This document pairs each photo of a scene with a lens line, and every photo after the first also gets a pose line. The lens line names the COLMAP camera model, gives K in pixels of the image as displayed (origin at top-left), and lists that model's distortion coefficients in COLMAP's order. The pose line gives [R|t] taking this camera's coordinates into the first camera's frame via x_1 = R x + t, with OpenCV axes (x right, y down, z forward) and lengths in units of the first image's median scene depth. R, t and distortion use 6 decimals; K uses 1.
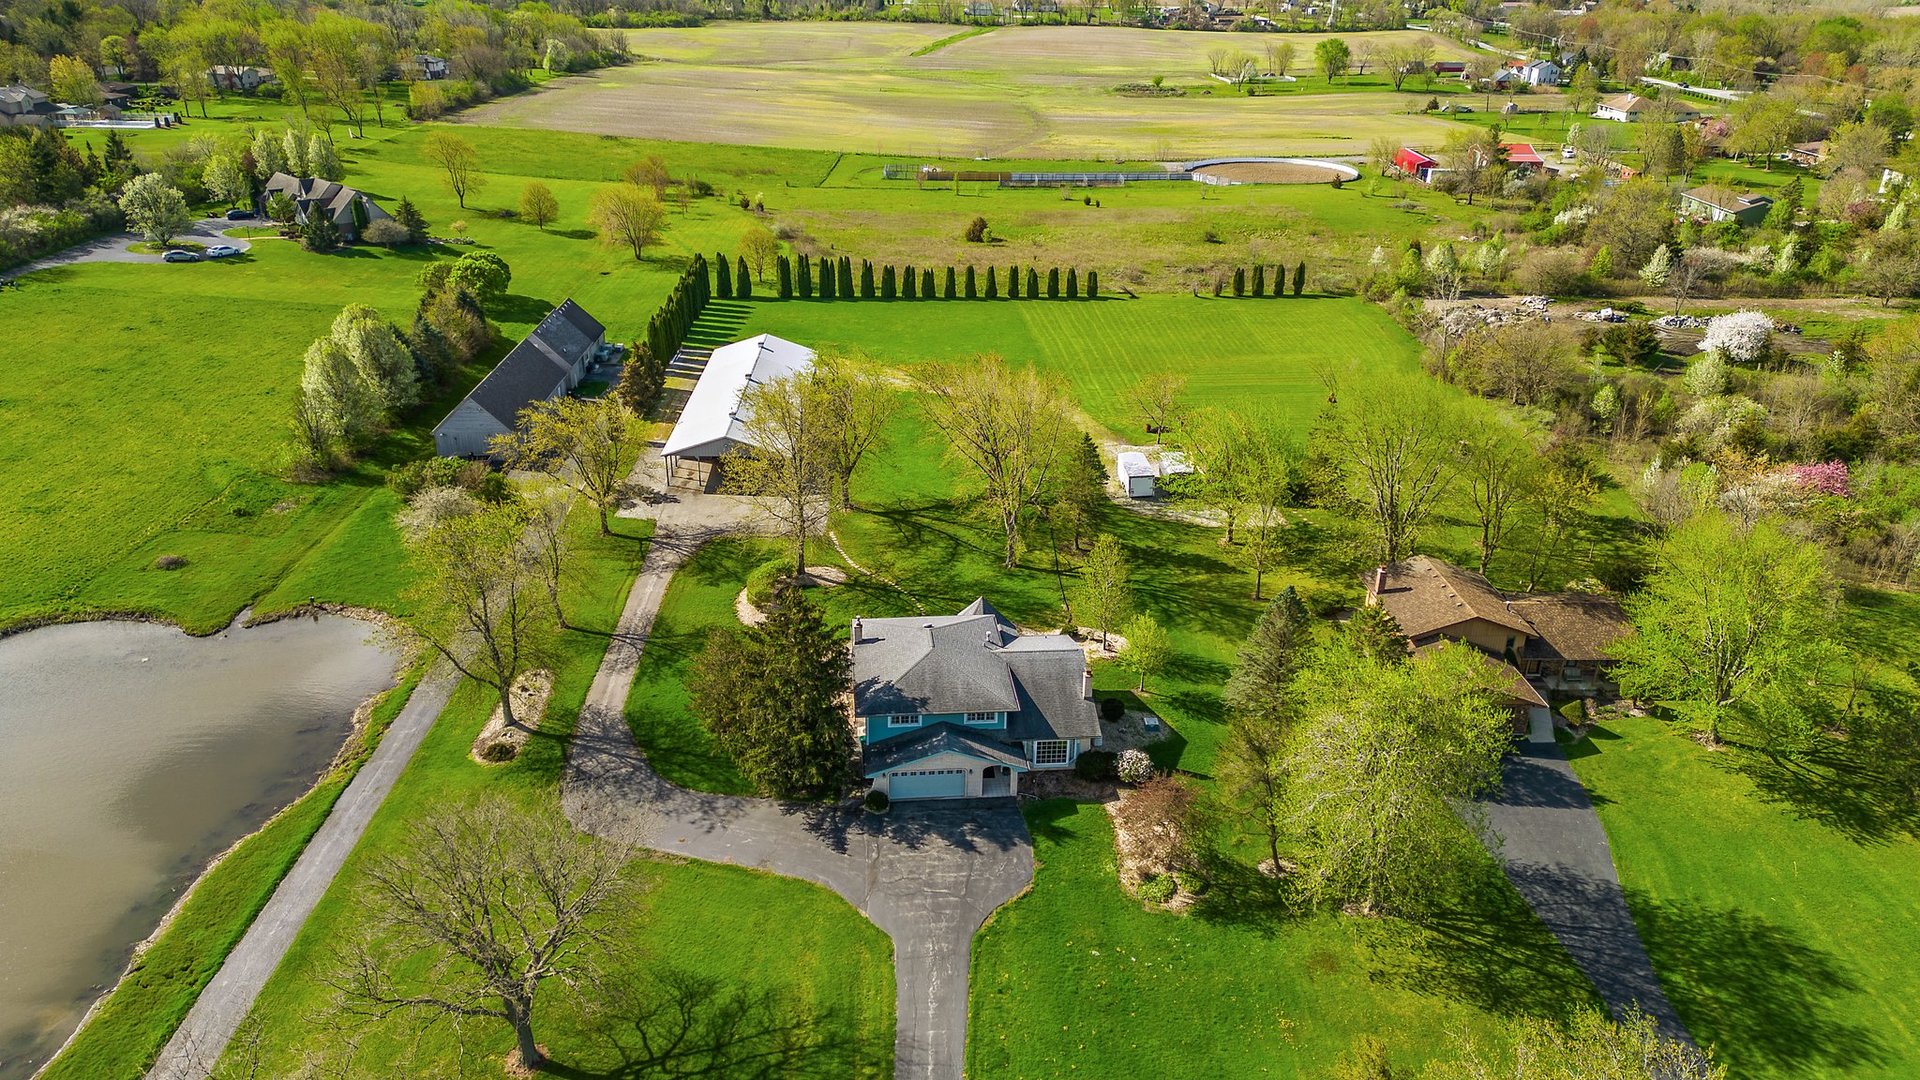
lens RADIAL K [[1338.5, 0, 960.0], [0, 1338.5, 540.0], [0, 0, 1]] dist [0.095189, -0.114893]
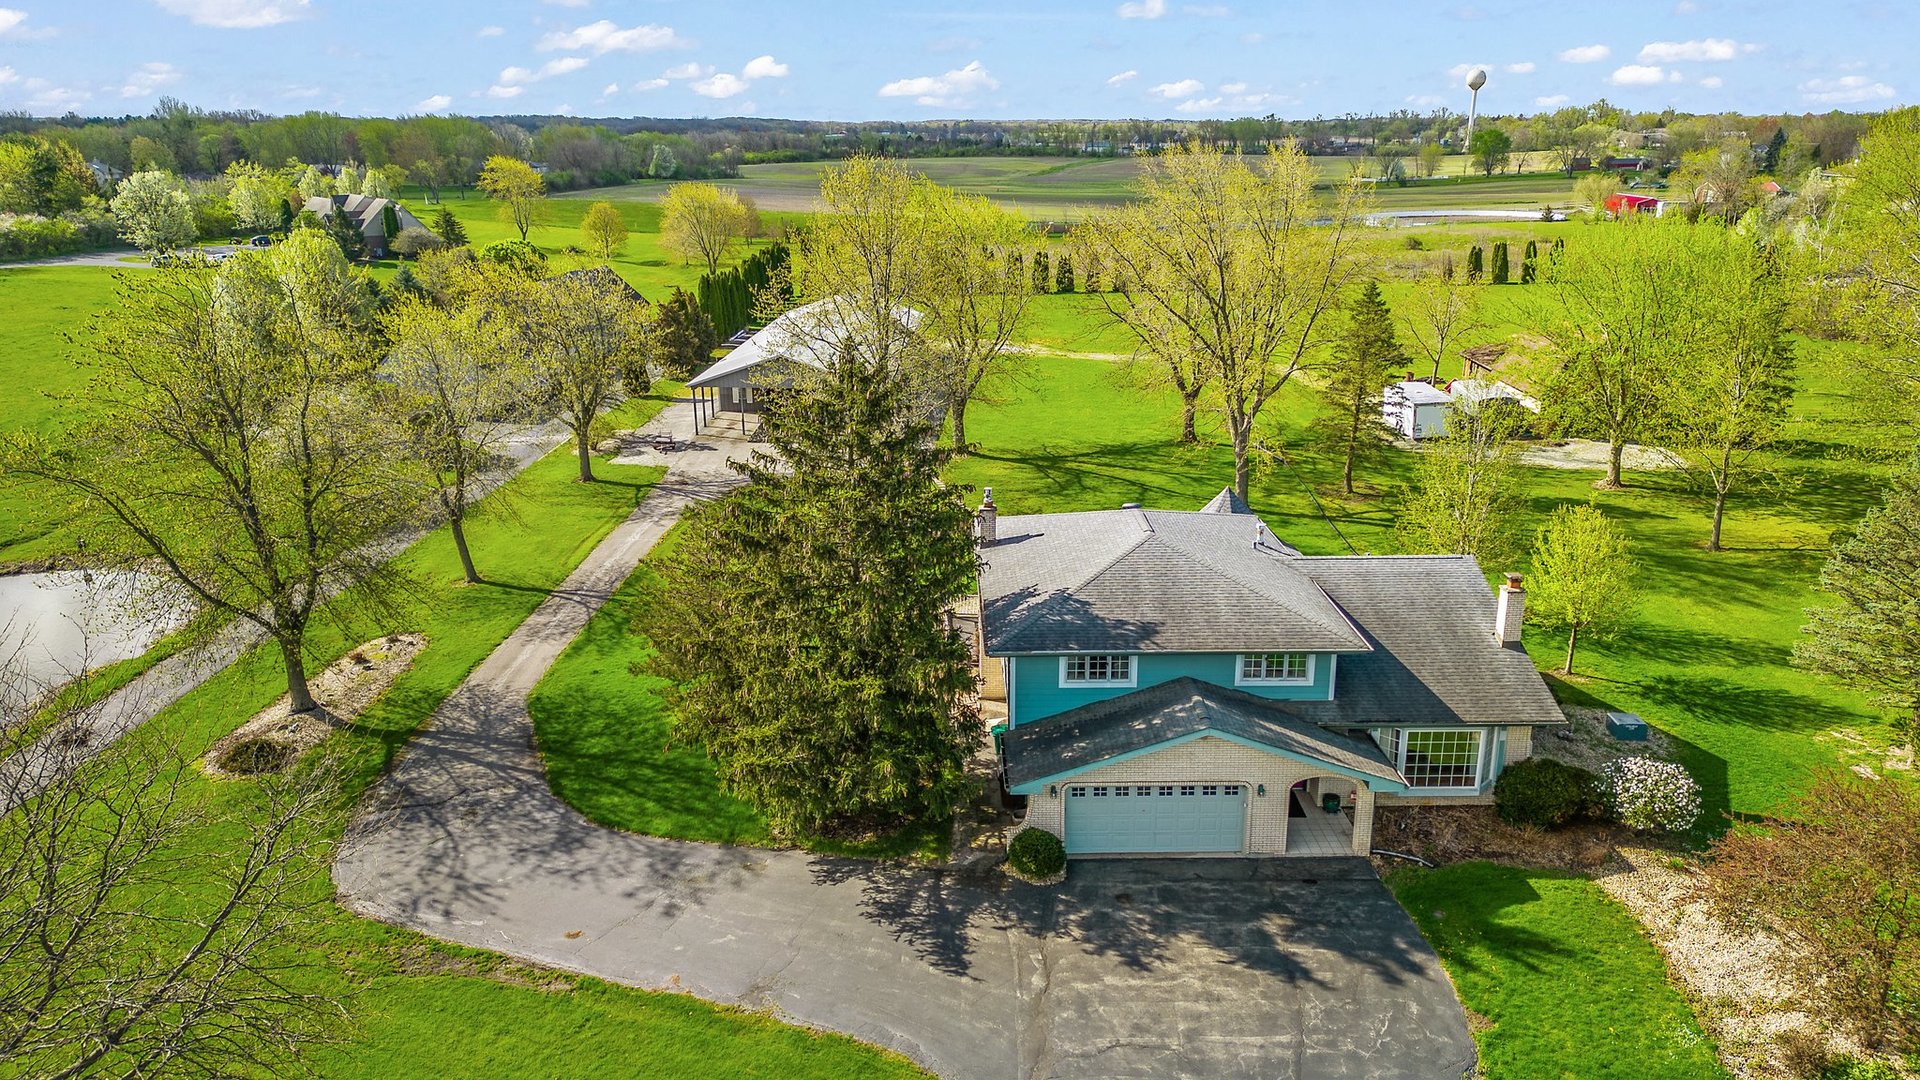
lens RADIAL K [[1338.5, 0, 960.0], [0, 1338.5, 540.0], [0, 0, 1]] dist [0.095189, -0.114893]
pose [[0.996792, 0.002959, -0.079983, -0.035055], [-0.012986, 0.992054, -0.125137, 0.099730], [0.078977, 0.125774, 0.988910, 0.379092]]
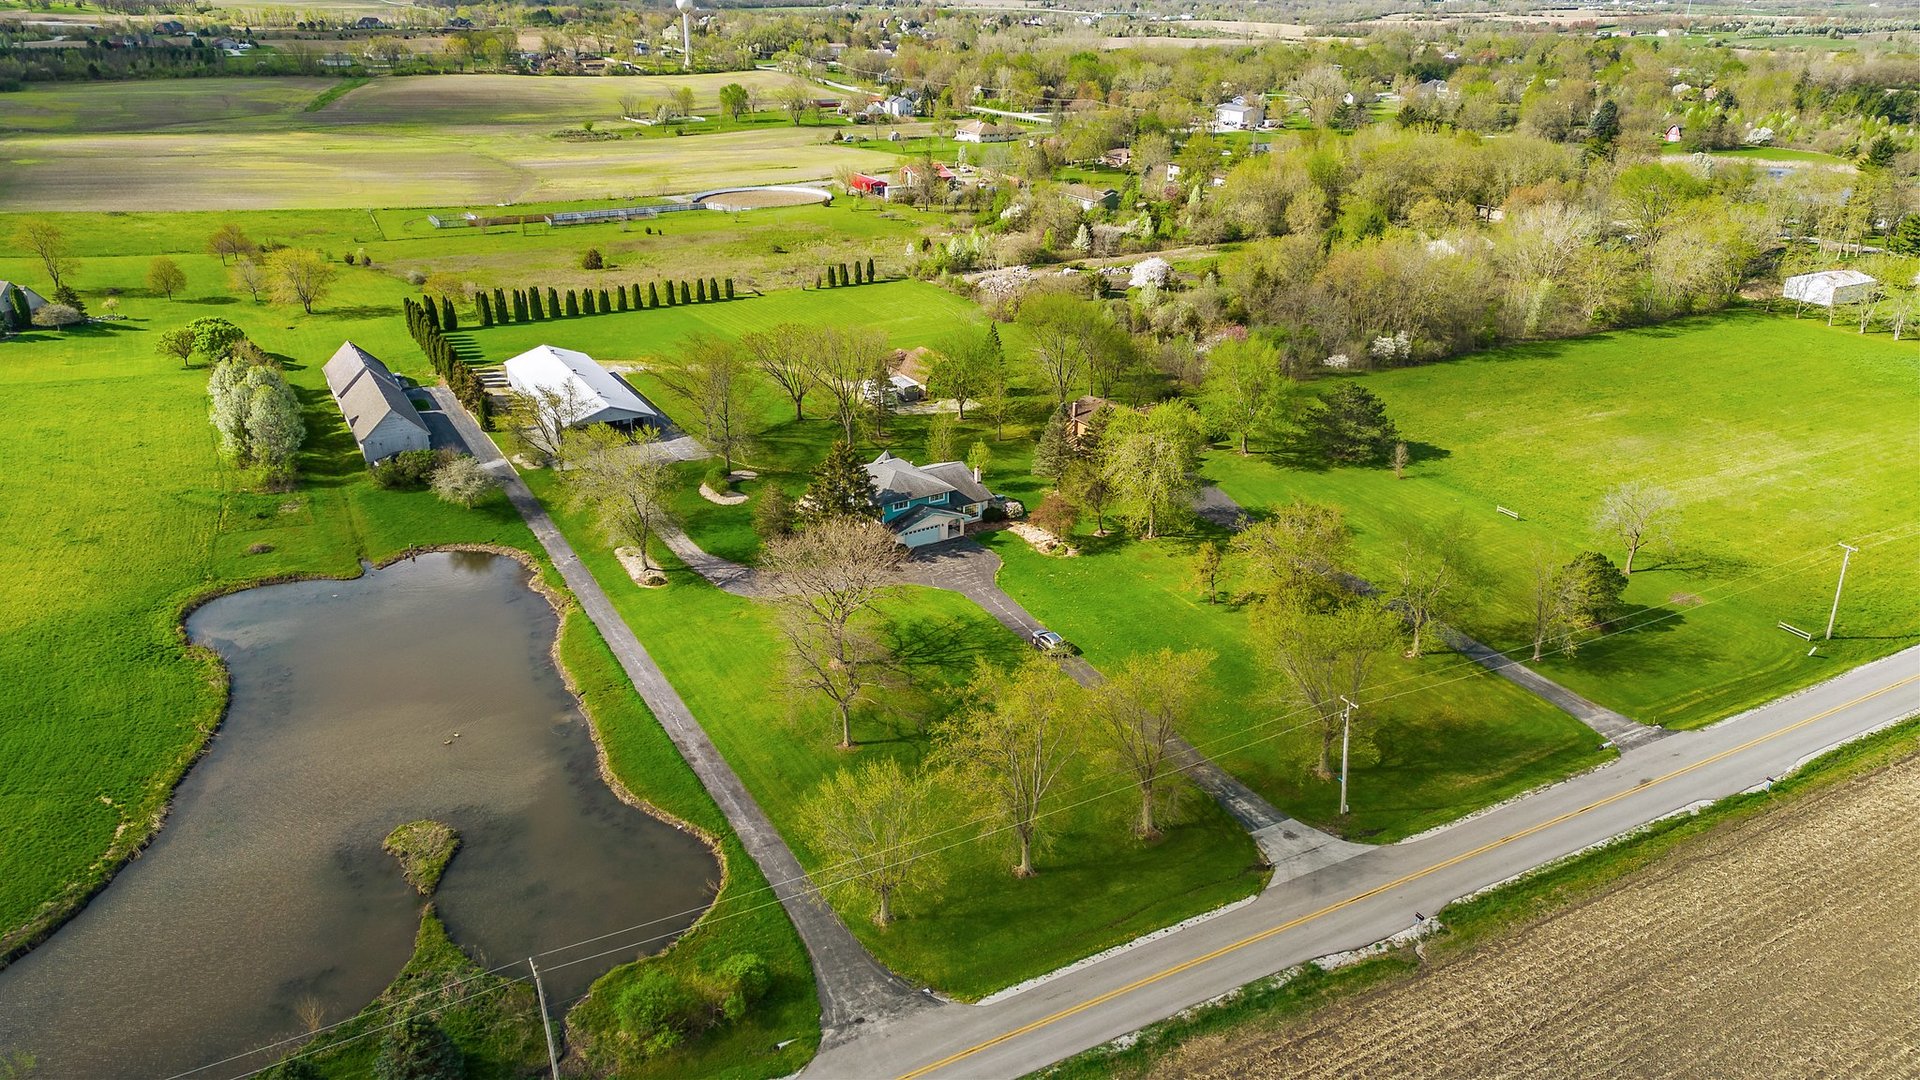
lens RADIAL K [[1338.5, 0, 960.0], [0, 1338.5, 540.0], [0, 0, 1]] dist [0.095189, -0.114893]
pose [[0.881821, -0.189156, 0.431987, -0.511540], [0.197701, 0.979930, 0.025517, 0.100835], [-0.428143, 0.062903, 0.901519, -0.440333]]
